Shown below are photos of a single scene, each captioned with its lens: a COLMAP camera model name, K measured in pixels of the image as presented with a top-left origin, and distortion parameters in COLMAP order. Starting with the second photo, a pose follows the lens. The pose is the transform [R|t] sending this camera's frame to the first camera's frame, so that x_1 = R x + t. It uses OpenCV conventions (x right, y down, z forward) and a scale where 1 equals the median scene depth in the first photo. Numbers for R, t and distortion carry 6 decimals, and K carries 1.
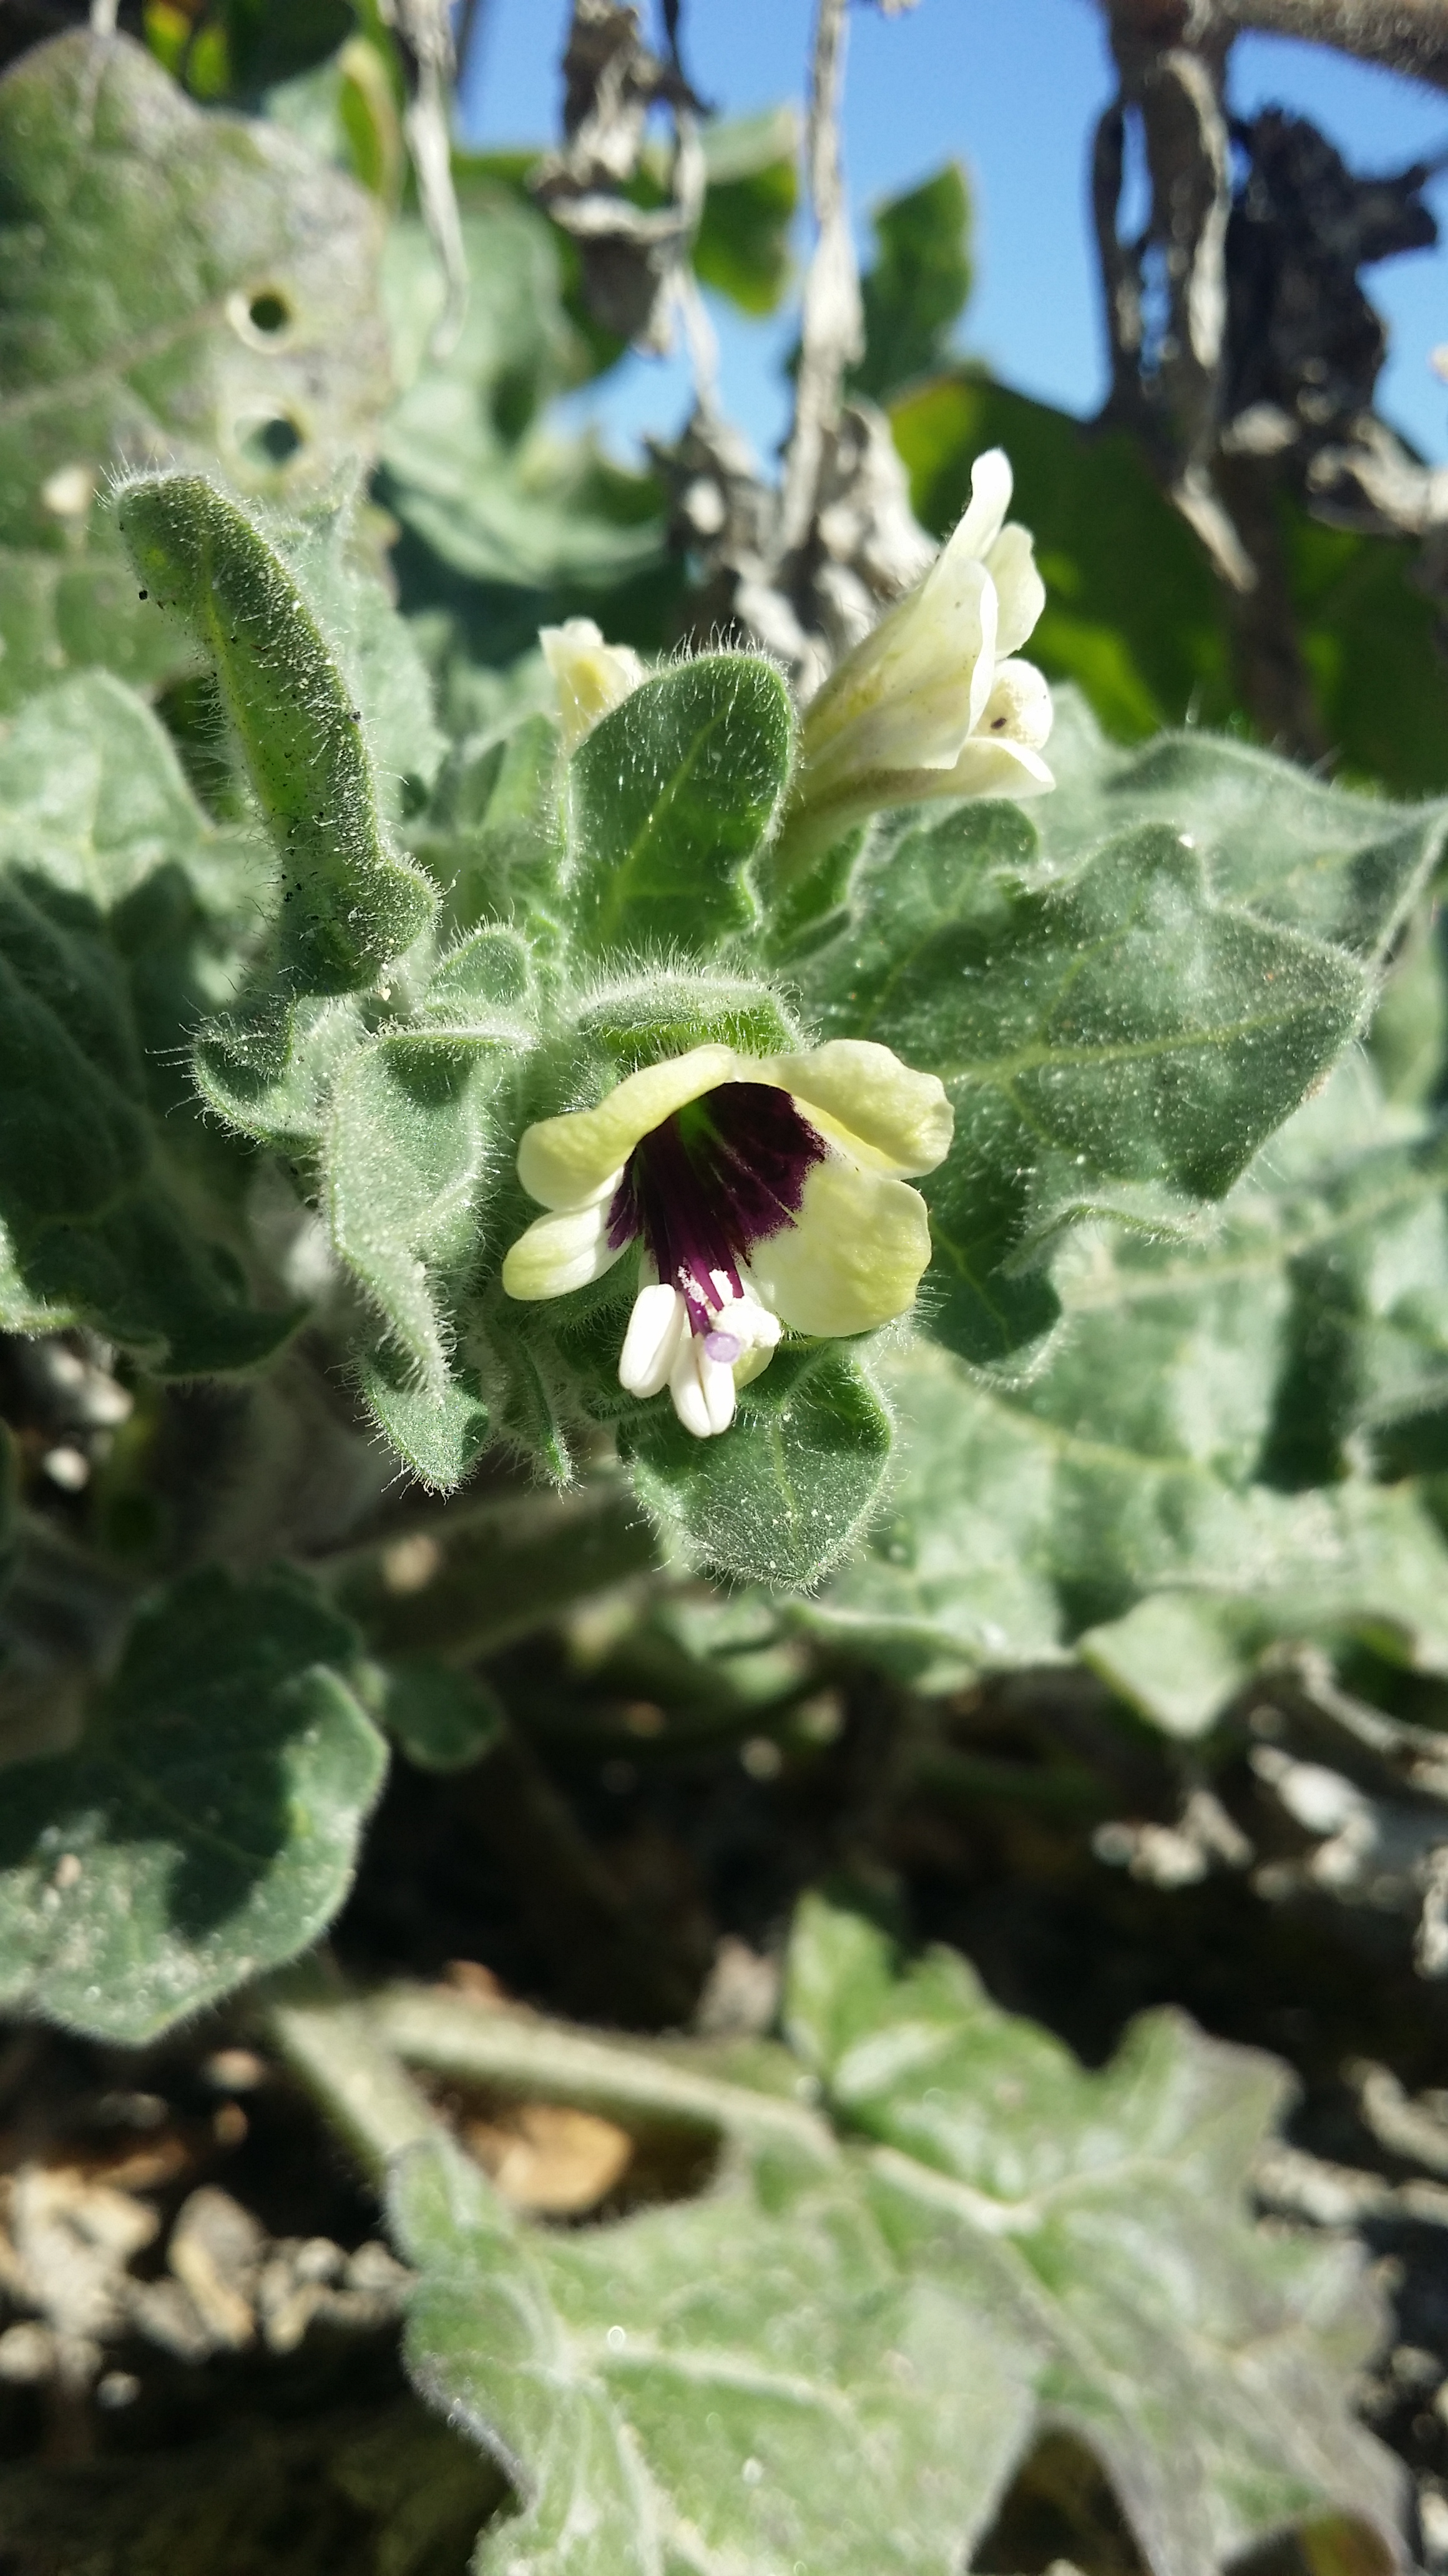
lens RADIAL K [[2509.2, 0, 720.4], [0, 2509.2, 1188.7], [0, 0, 1]] dist [0.081965, -0.340315]
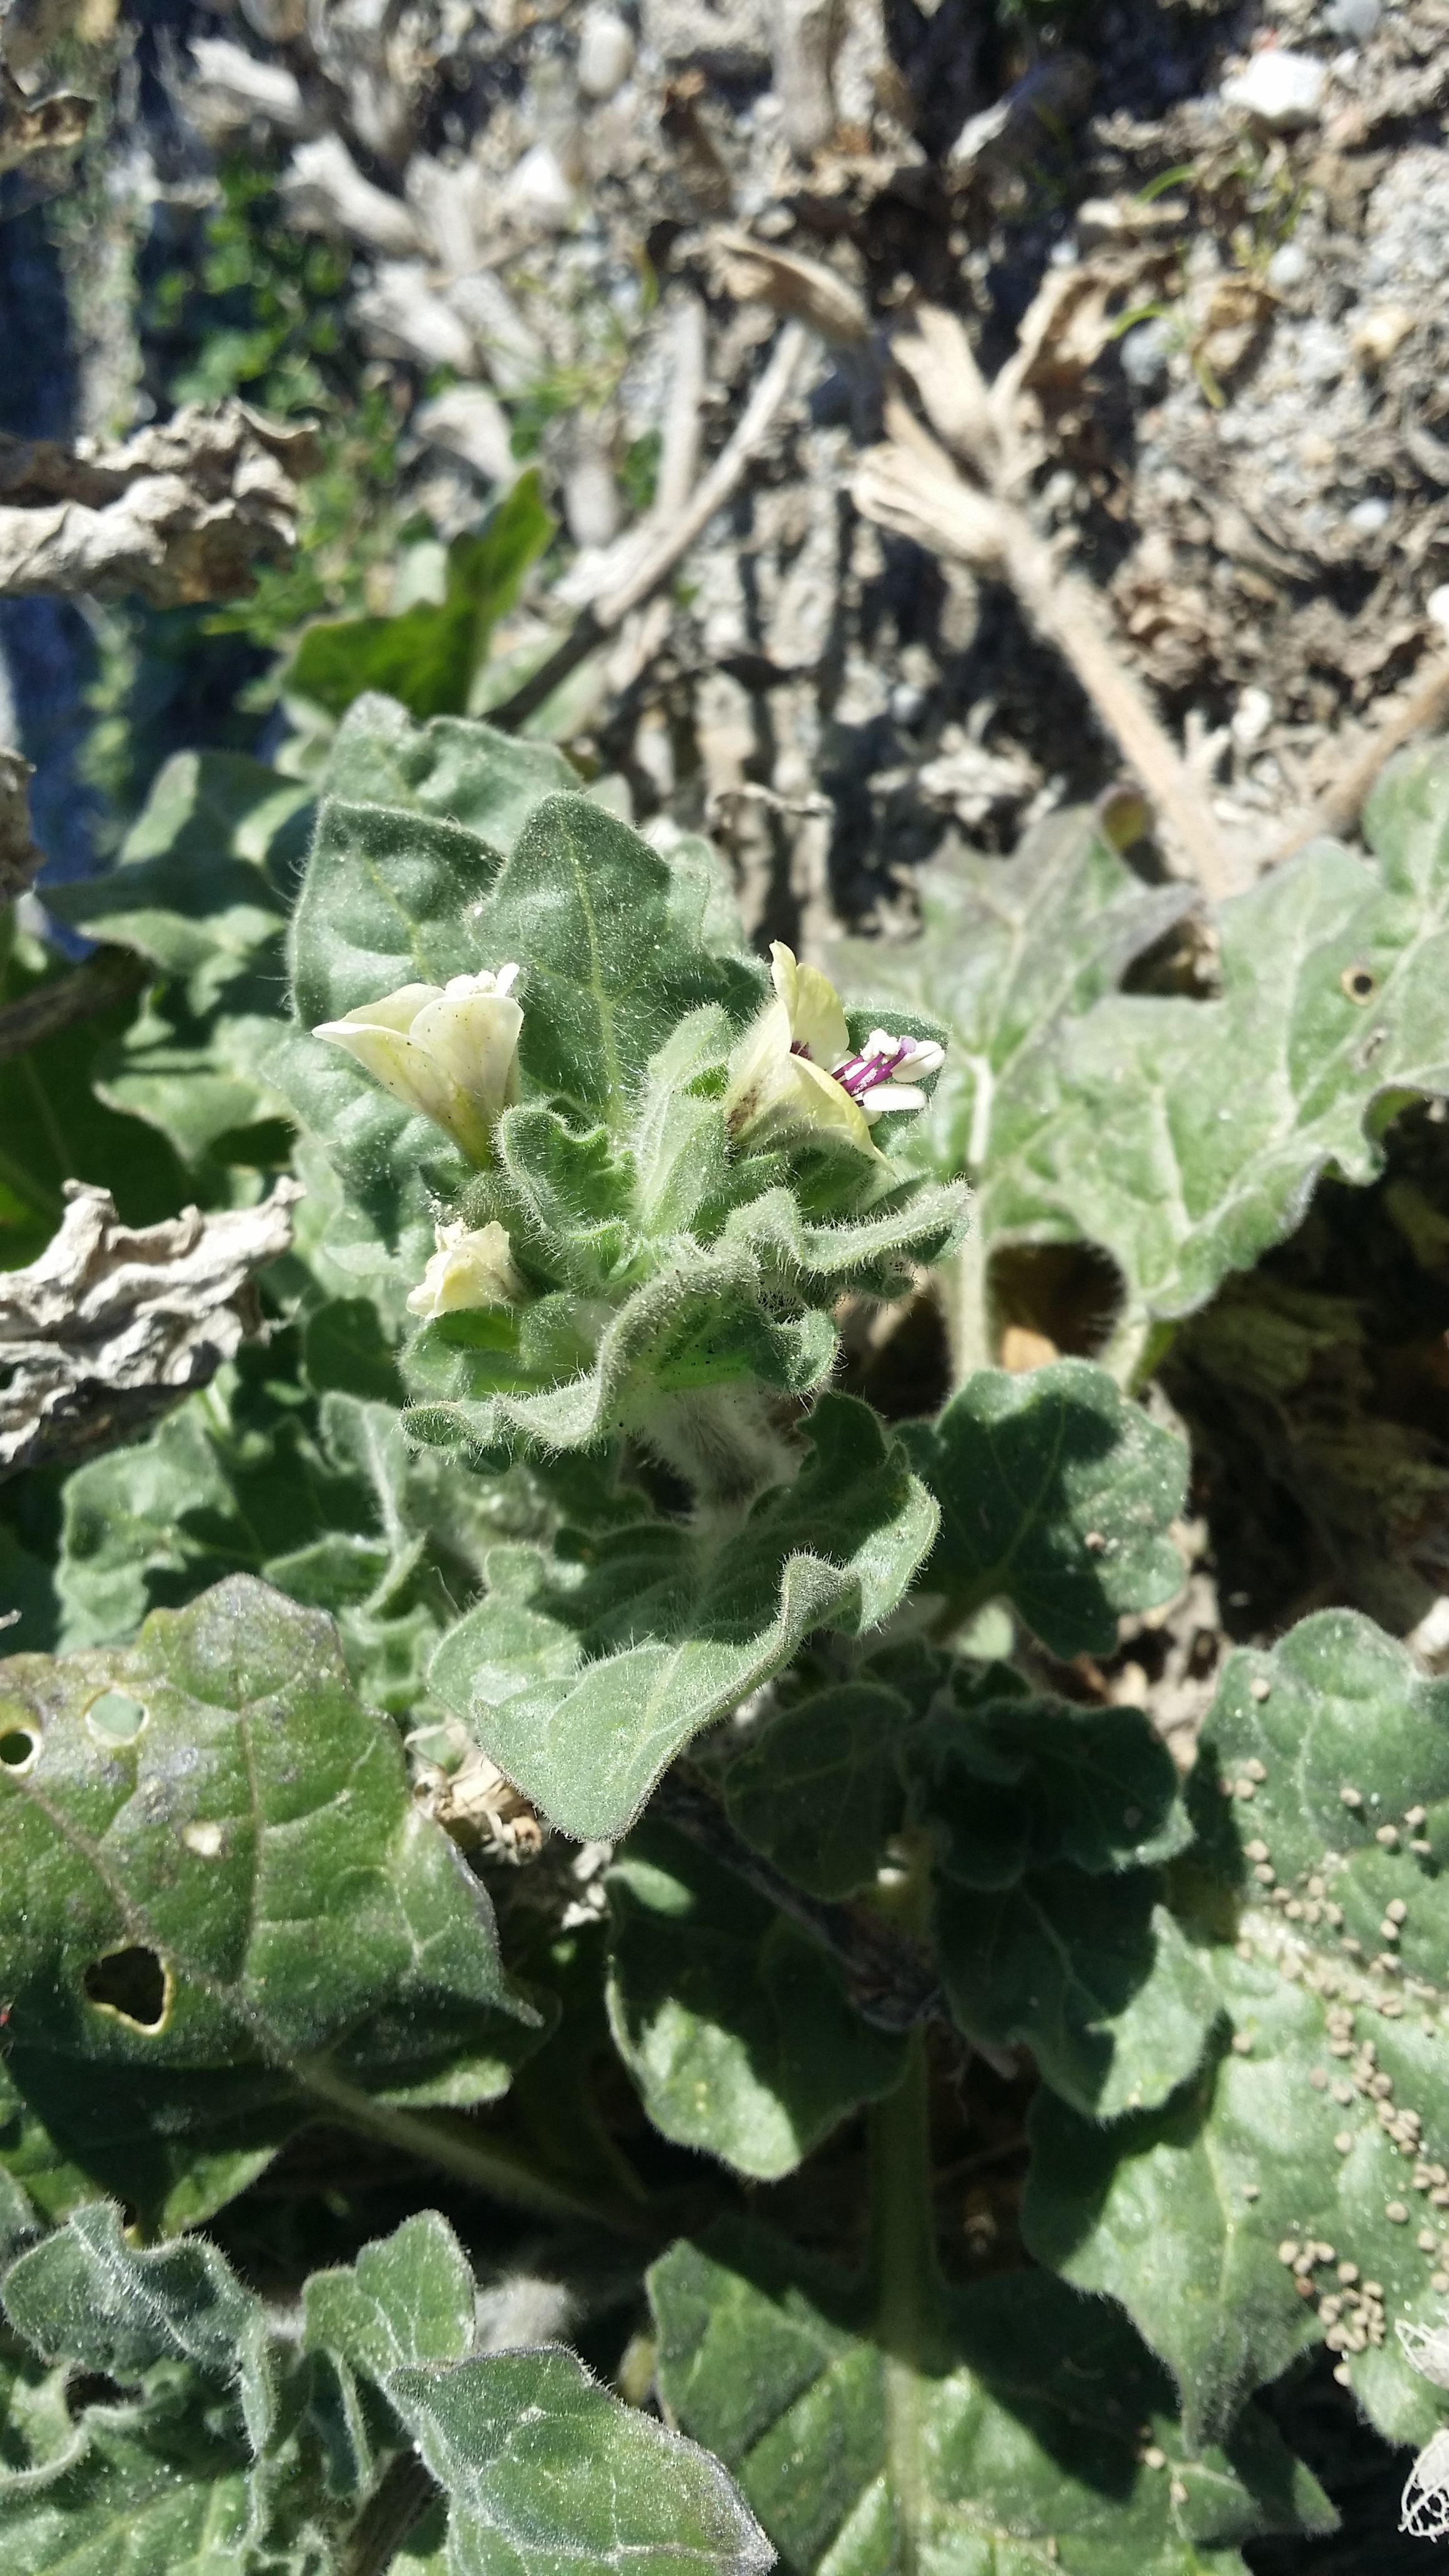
lens RADIAL K [[2472.5, 0, 724.5], [0, 2472.5, 1288.0], [0, 0, 1]] dist [0.071157, -0.188788]
pose [[-0.274862, -0.949857, 0.149071, -0.239062], [0.876251, -0.183647, 0.445487, -0.536486], [-0.395772, 0.253071, 0.882791, -0.321825]]
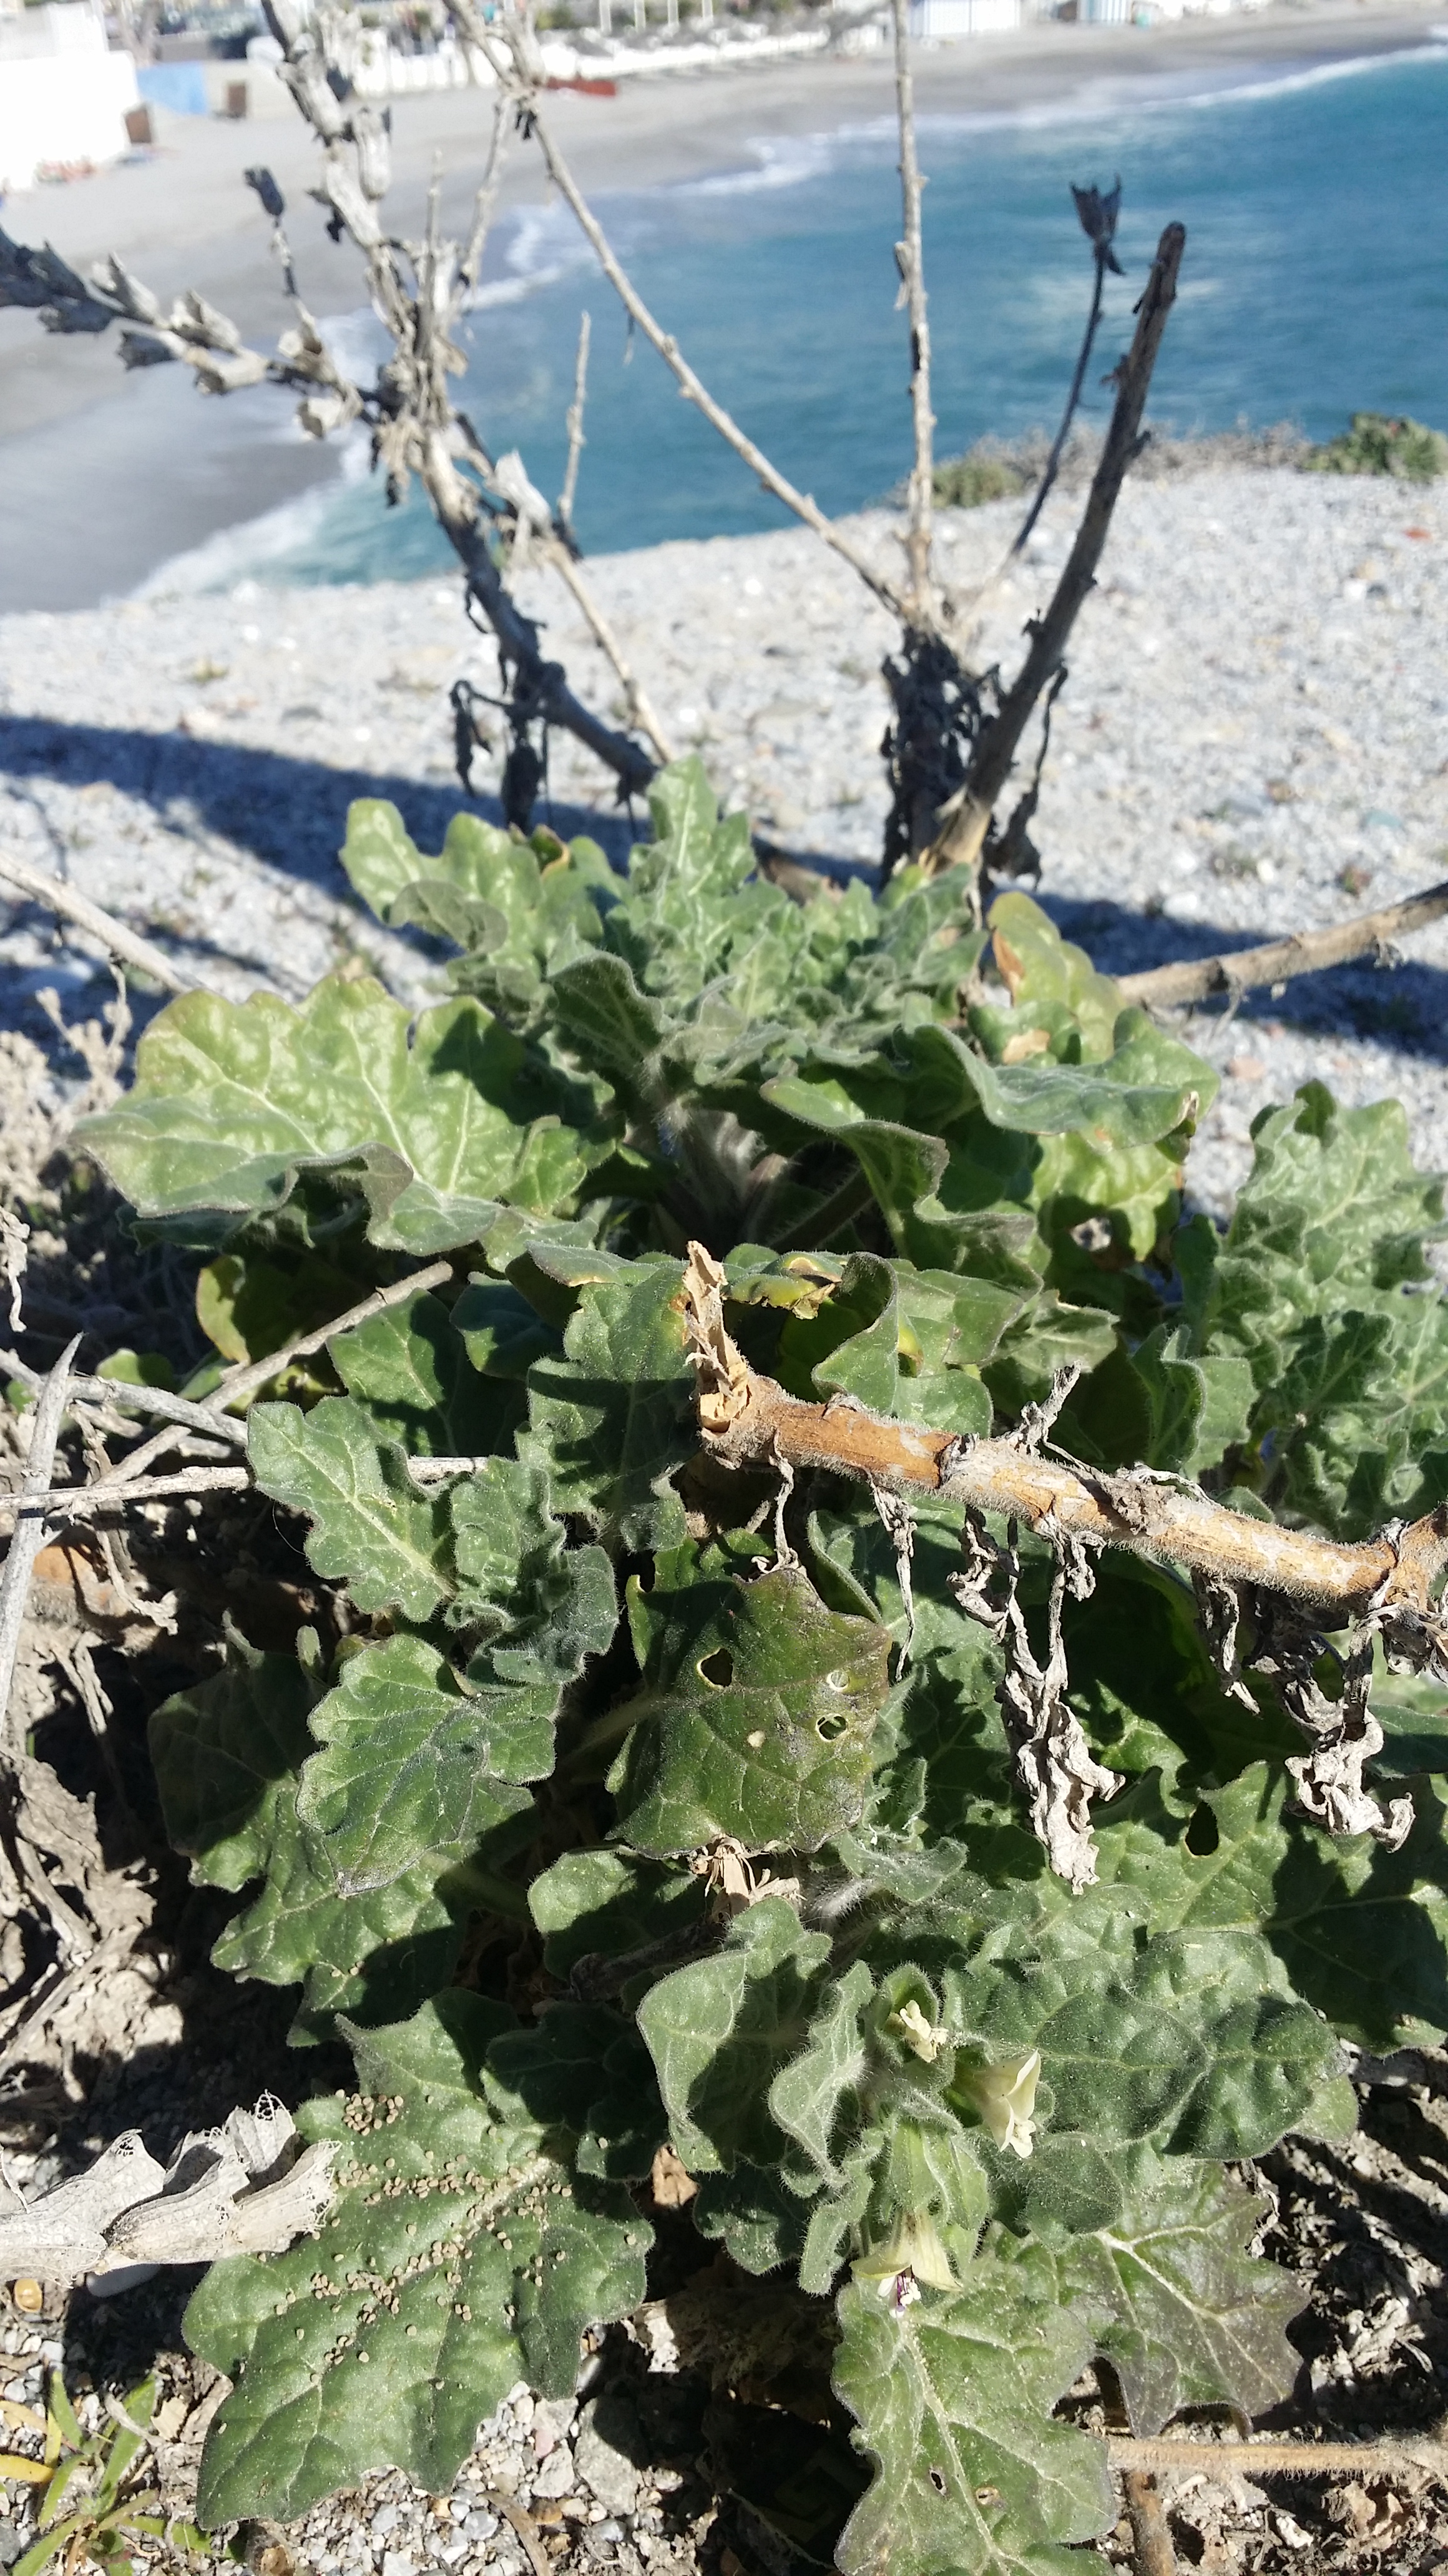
lens RADIAL K [[2472.7, 0, 724.0], [0, 2472.7, 1288.0], [0, 0, 1]] dist [0.071157, -0.188788]
pose [[0.957563, 0.116850, -0.263474, 0.326918], [-0.018957, 0.937687, 0.346964, -1.531436], [0.287598, -0.327245, 0.900110, -1.153046]]
